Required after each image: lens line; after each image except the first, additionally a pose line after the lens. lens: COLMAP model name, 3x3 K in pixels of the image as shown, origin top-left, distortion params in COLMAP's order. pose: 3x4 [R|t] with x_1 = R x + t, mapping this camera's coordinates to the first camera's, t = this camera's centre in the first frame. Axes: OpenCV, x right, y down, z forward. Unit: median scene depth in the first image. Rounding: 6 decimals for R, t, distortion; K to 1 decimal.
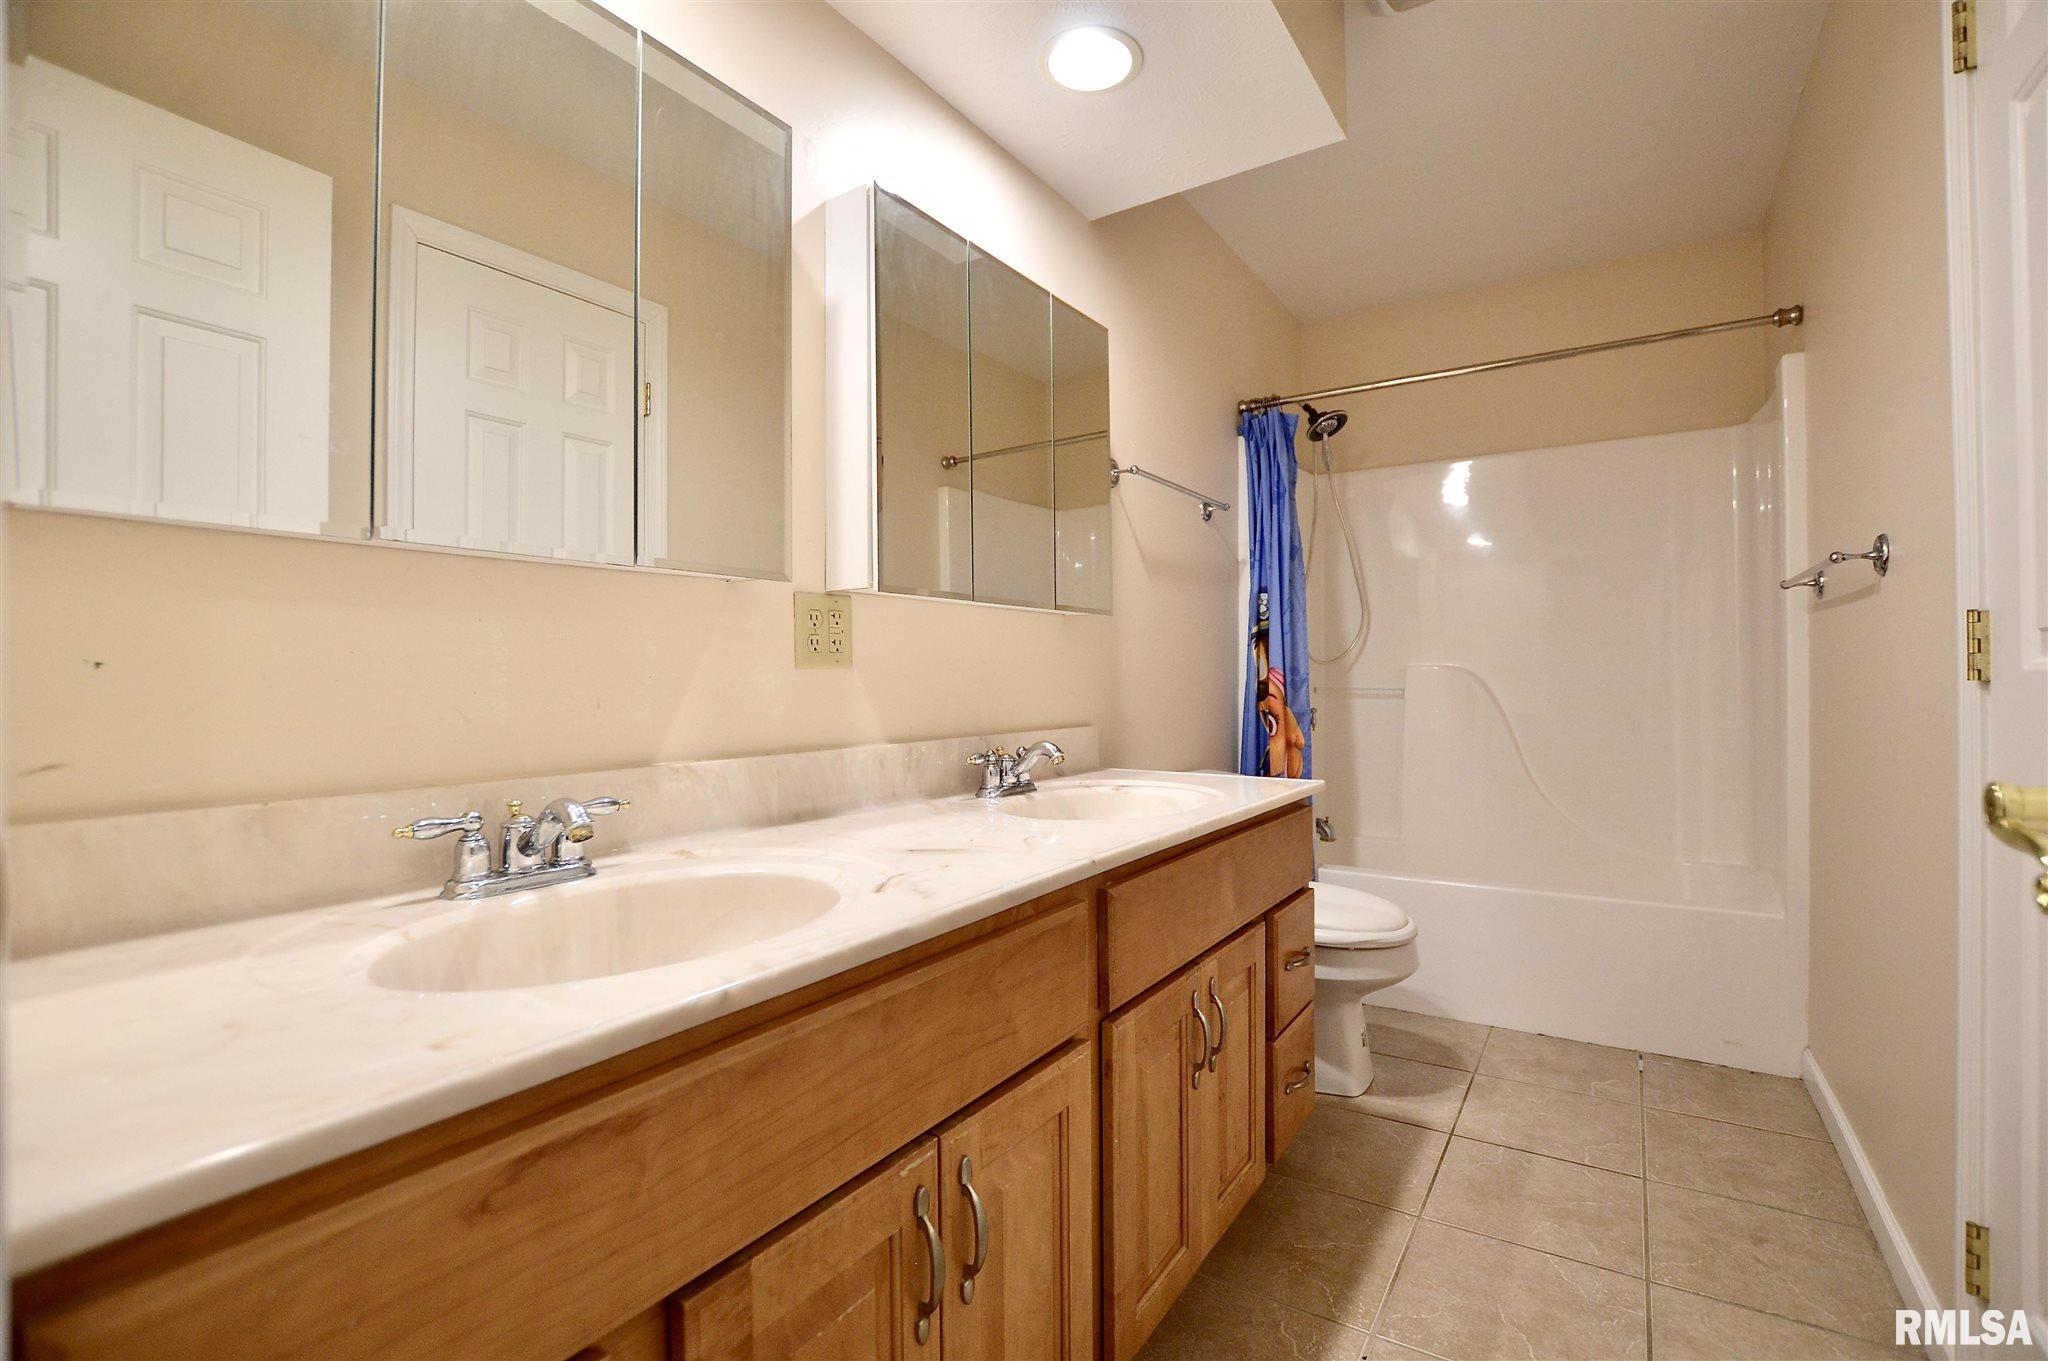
lens RADIAL K [[946.3, 0, 1036.0], [0, 946.3, 664.3], [0, 0, 1]] dist [-0.030237, 0.000844]
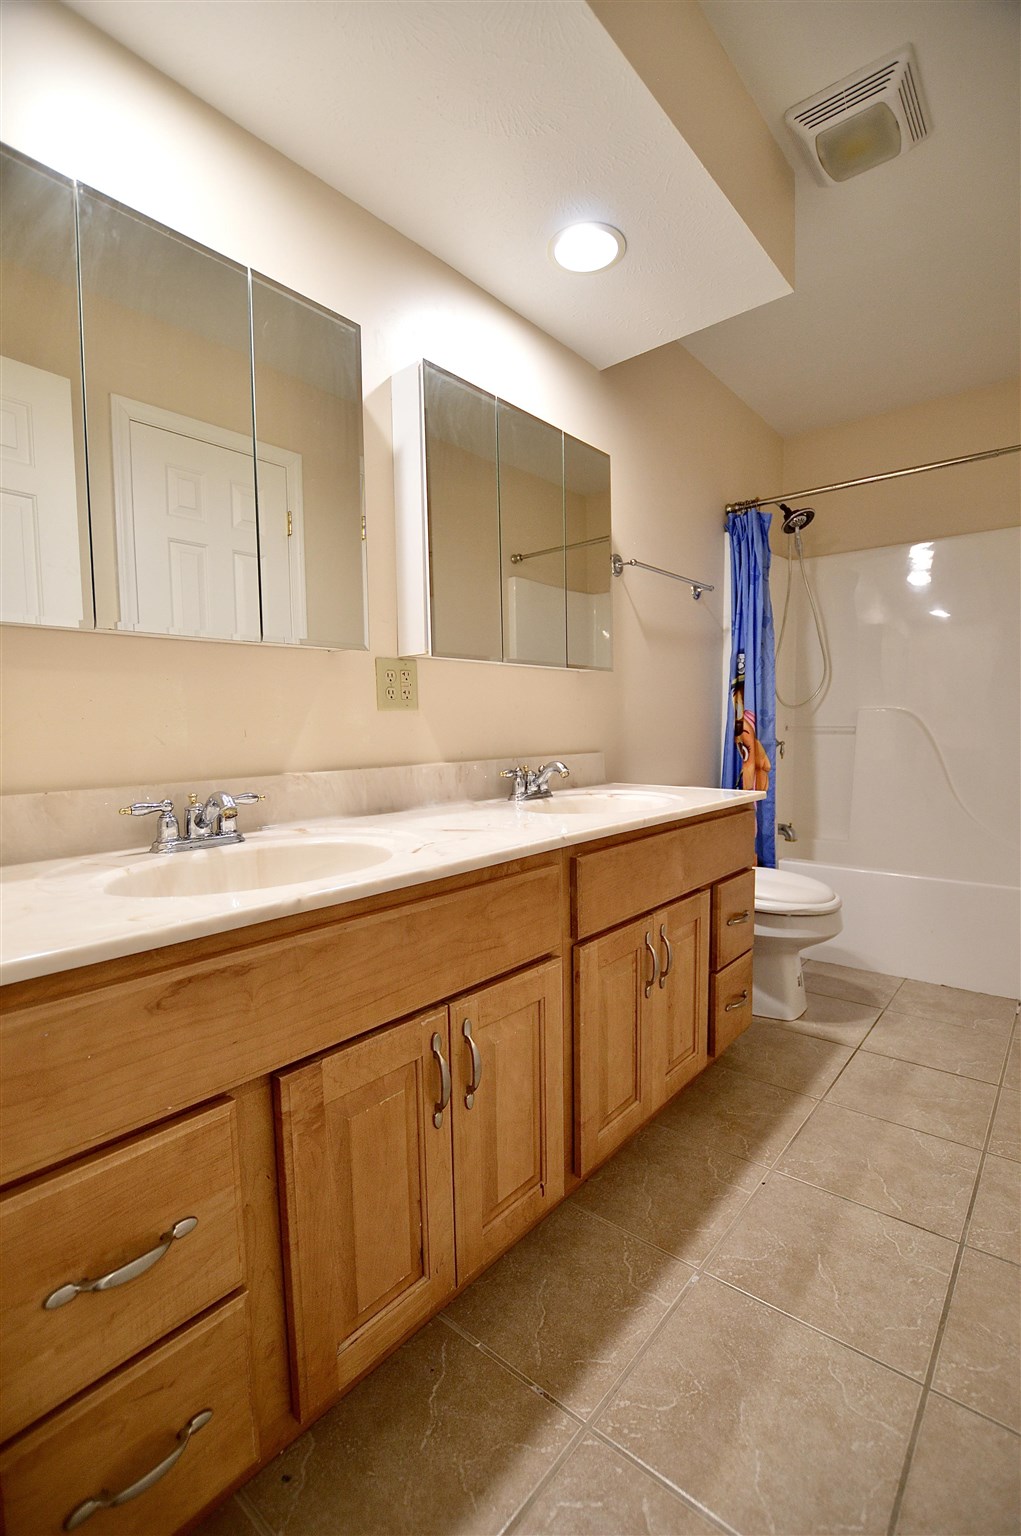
lens RADIAL K [[709.7, 0, 500.0], [0, 709.7, 784.5], [0, 0, 1]] dist [-0.030237, 0.000844]
pose [[0.990539, 0.005008, -0.137139, 0.083277], [0.008690, 0.995039, 0.099105, 0.011170], [0.136955, -0.099359, 0.985582, -0.070697]]
